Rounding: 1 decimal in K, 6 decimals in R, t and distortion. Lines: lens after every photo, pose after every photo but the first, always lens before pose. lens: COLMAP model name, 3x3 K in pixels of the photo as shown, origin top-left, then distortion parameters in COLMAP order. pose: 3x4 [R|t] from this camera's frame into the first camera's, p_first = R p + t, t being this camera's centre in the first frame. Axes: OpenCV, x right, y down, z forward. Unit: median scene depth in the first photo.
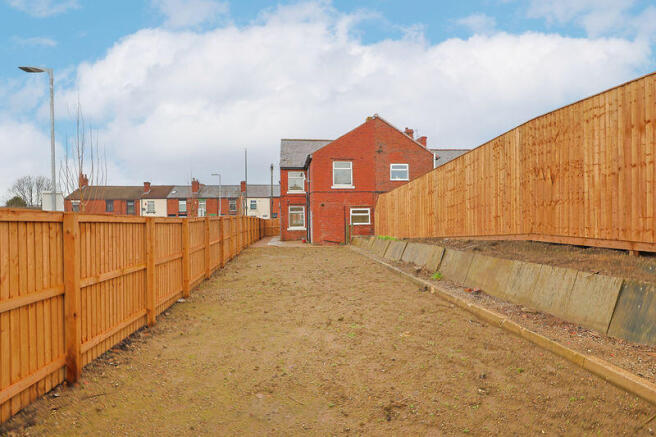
lens RADIAL K [[325.7, 0, 328.0], [0, 325.7, 218.5], [0, 0, 1]] dist [0.012705, -0.000418]
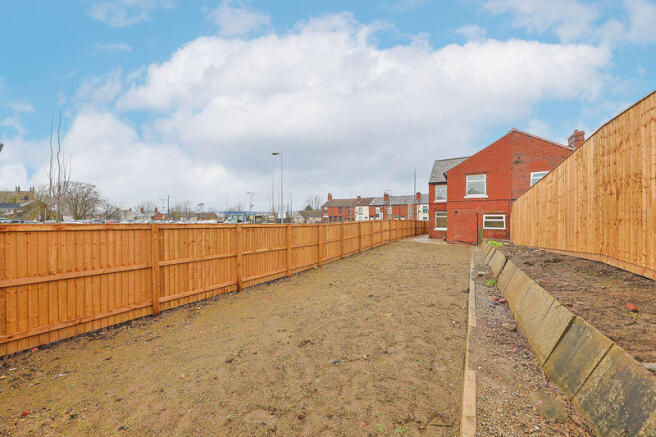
lens RADIAL K [[227.3, 0, 325.3], [0, 227.3, 217.2], [0, 0, 1]] dist [0.000515, -0.000116]
pose [[0.769704, 0.016042, -0.638199, 0.152705], [-0.017457, 0.999839, 0.004078, -0.015725], [0.638162, 0.008002, 0.769861, 0.014928]]
